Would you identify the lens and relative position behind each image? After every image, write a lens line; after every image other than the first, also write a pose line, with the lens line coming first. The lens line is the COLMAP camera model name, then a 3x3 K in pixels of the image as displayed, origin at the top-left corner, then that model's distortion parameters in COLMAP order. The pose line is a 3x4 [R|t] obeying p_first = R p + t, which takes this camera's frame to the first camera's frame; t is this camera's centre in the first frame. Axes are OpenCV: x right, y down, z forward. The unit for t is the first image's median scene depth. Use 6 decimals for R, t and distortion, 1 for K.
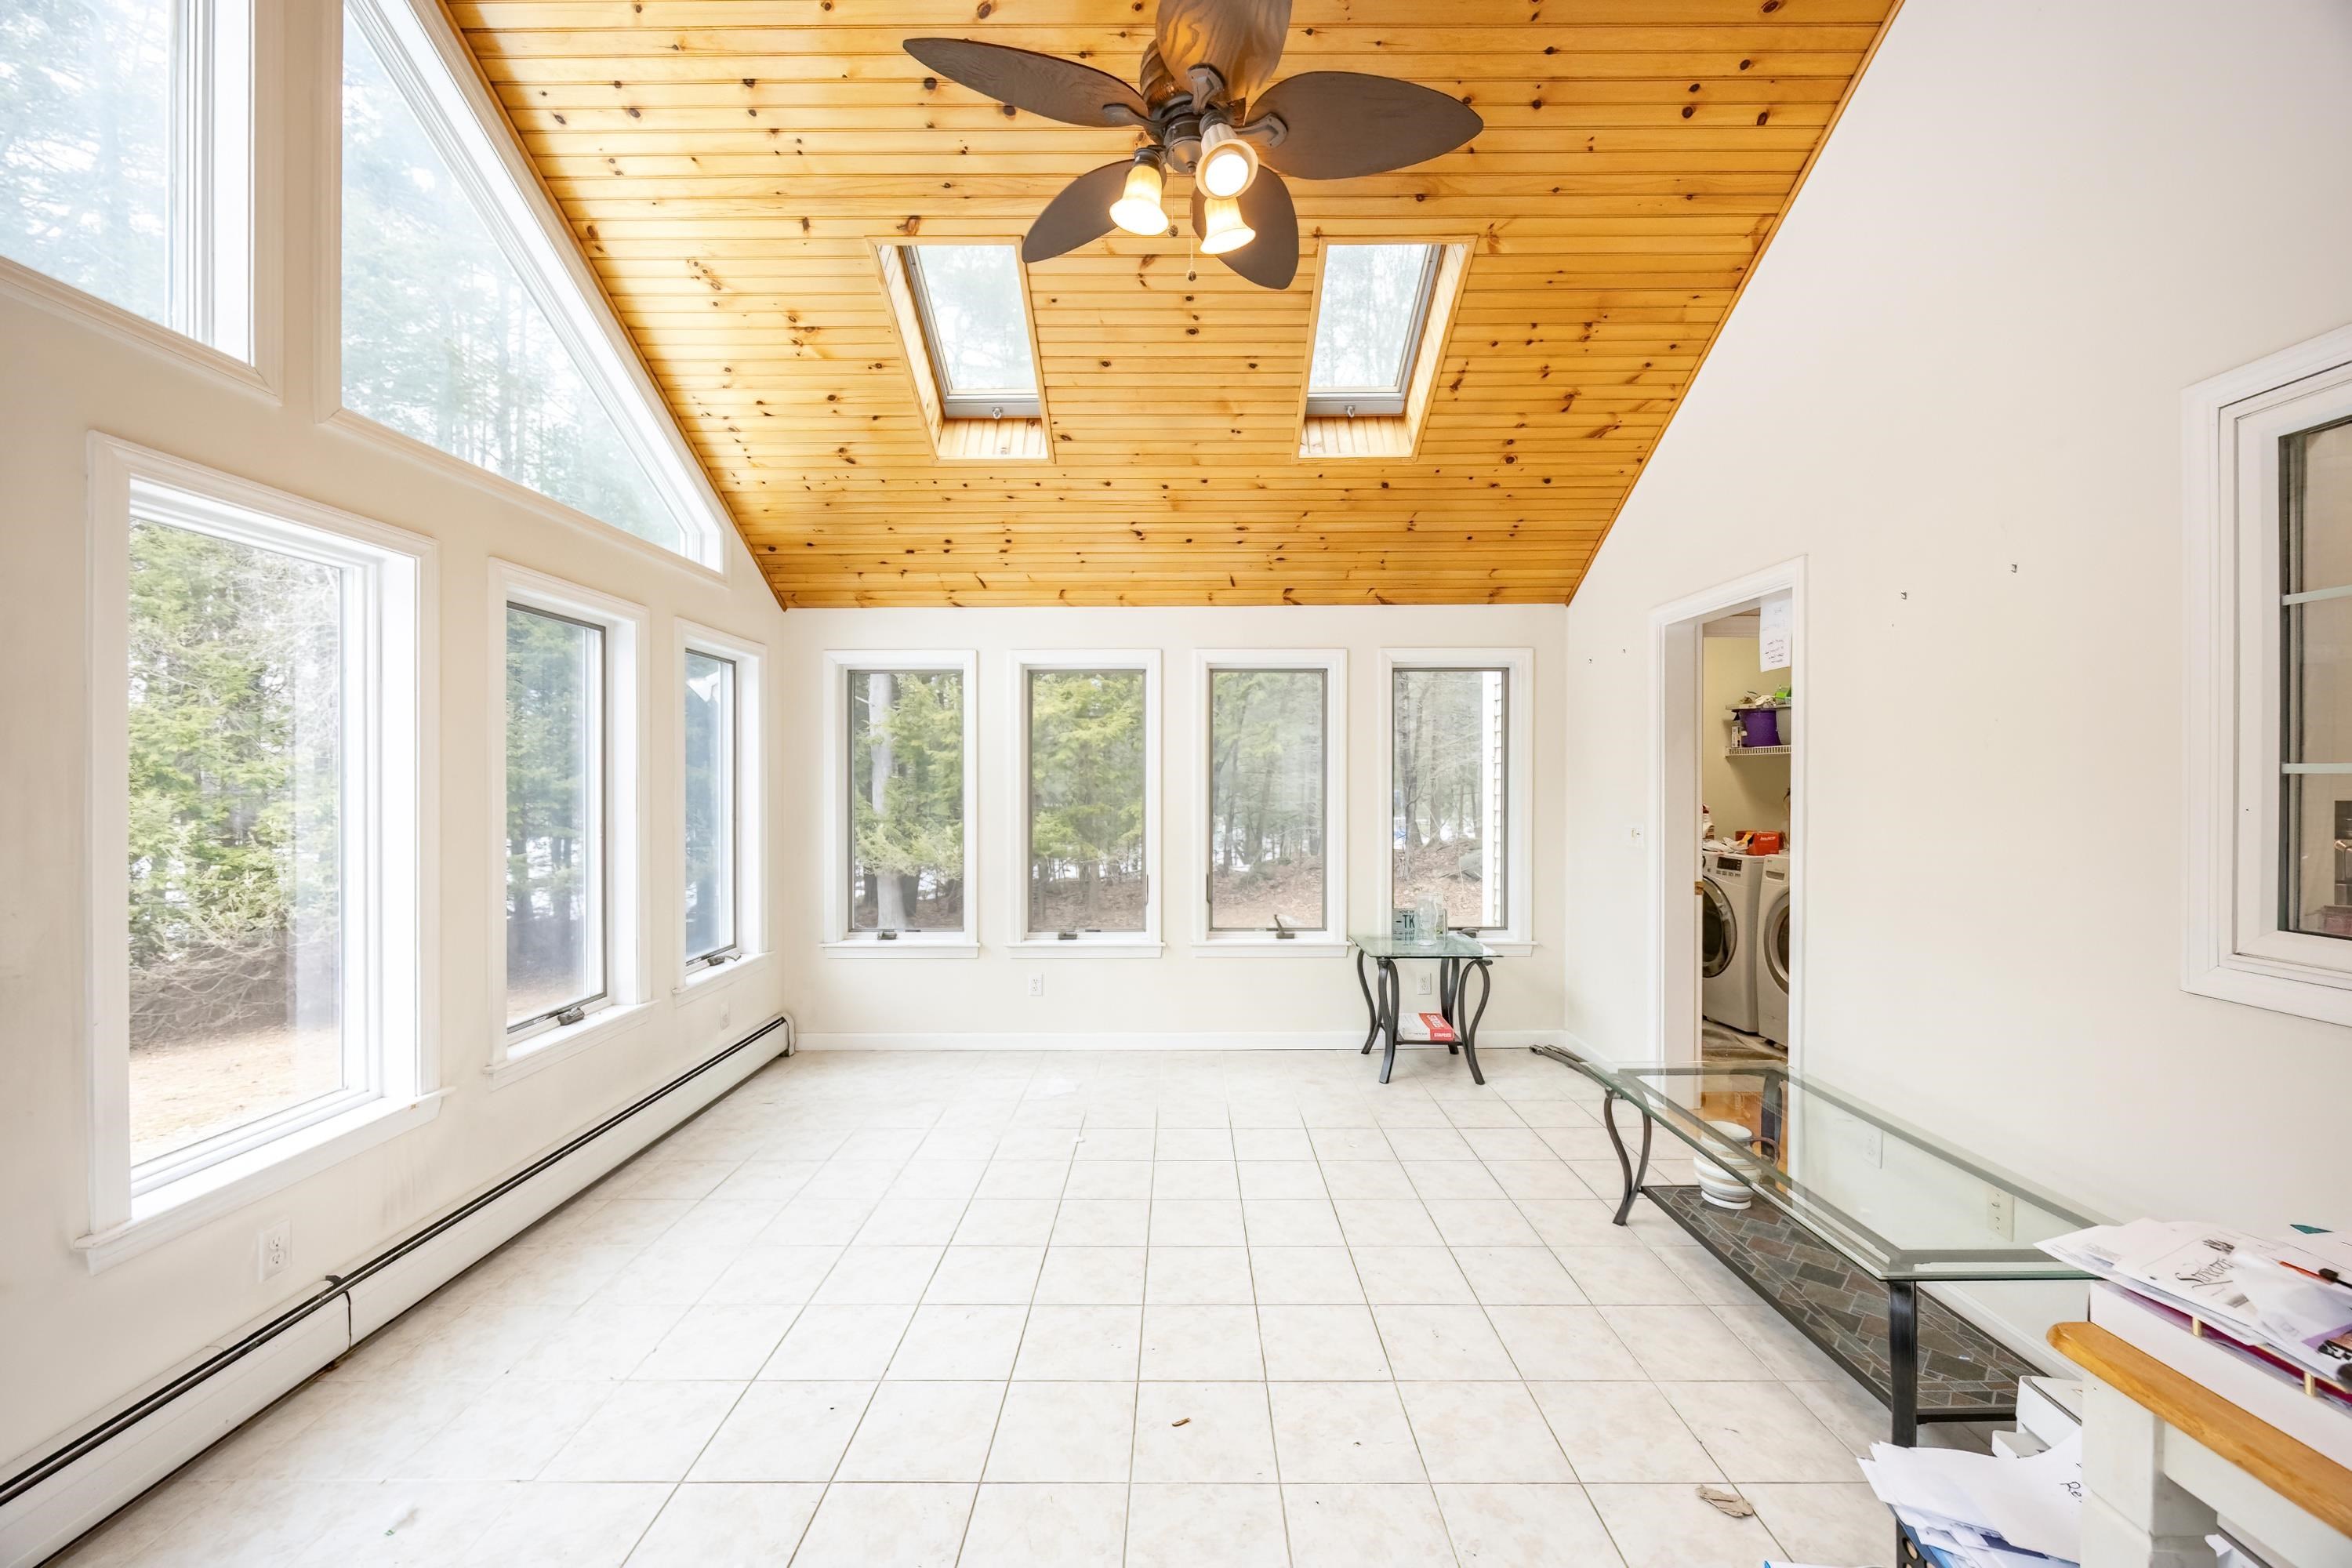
lens RADIAL K [[894.4, 0, 1175.4], [0, 894.4, 785.0], [0, 0, 1]] dist [0.001046, 0.000178]
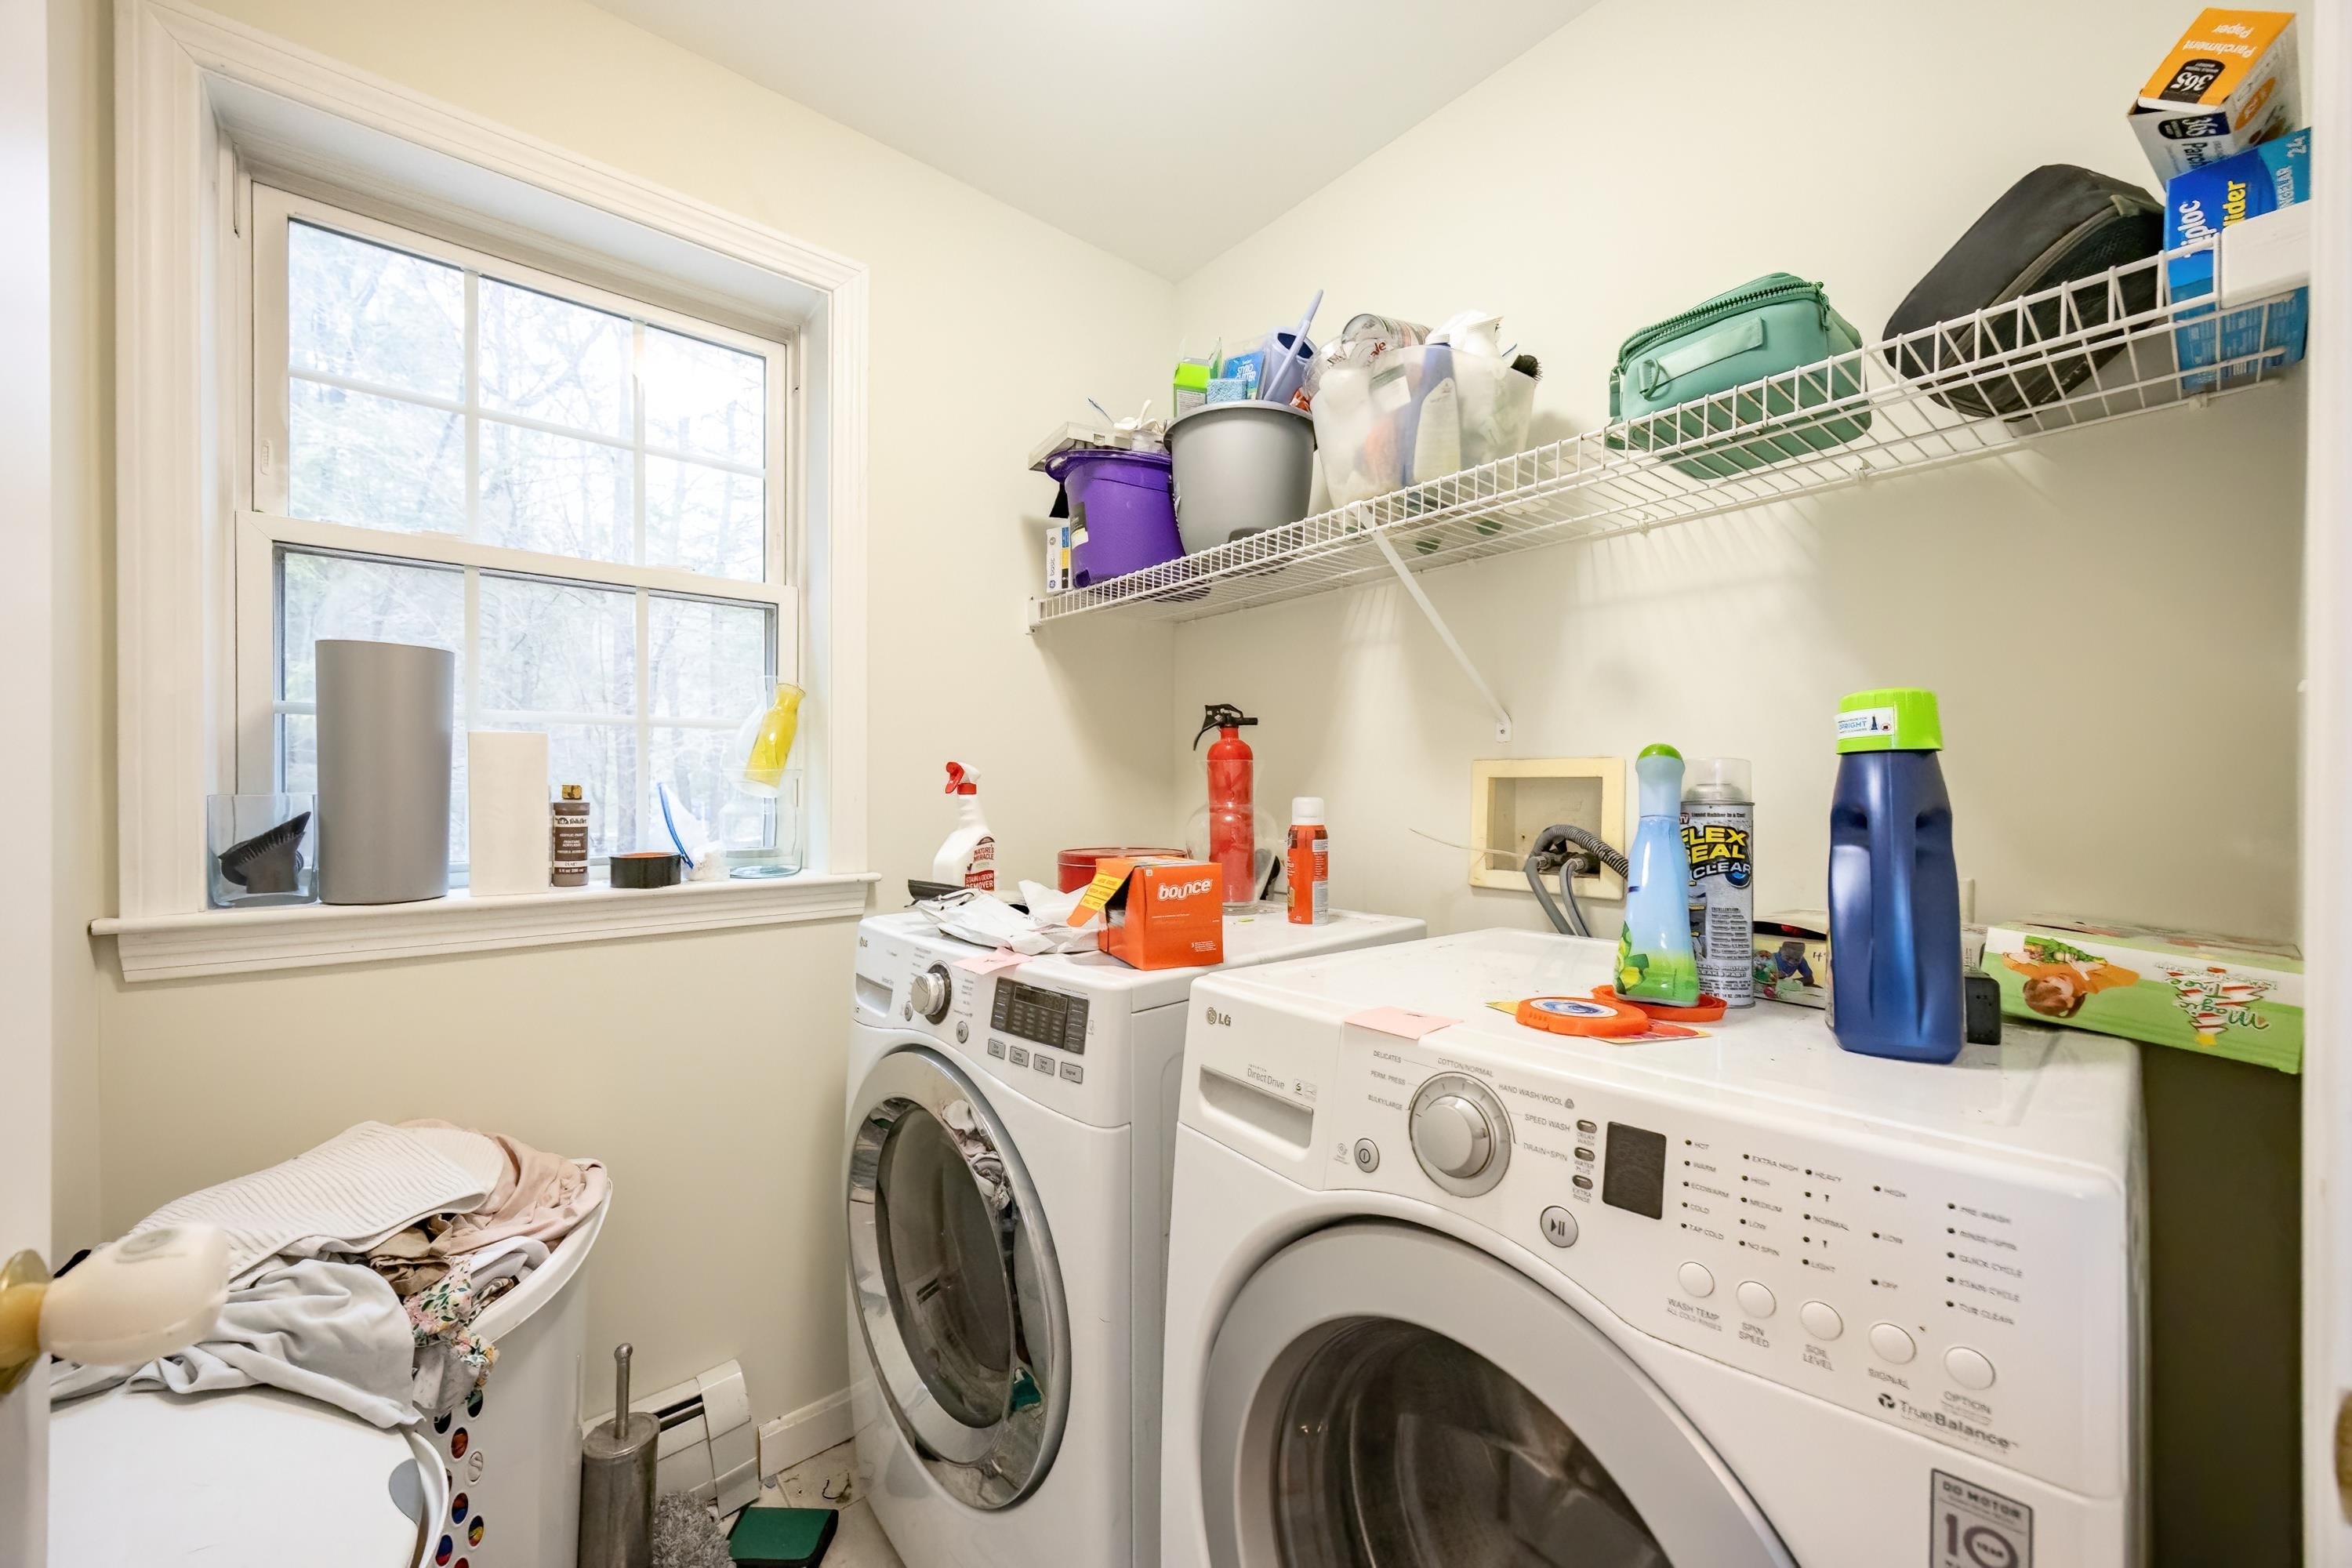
lens RADIAL K [[894.4, 0, 1174.9], [0, 894.4, 787.5], [0, 0, 1]] dist [0.001046, 0.000178]
pose [[0.767323, -0.005532, 0.641237, 0.500727], [0.007682, 0.999970, -0.000566, 0.033430], [-0.641215, 0.005360, 0.767343, 0.804421]]
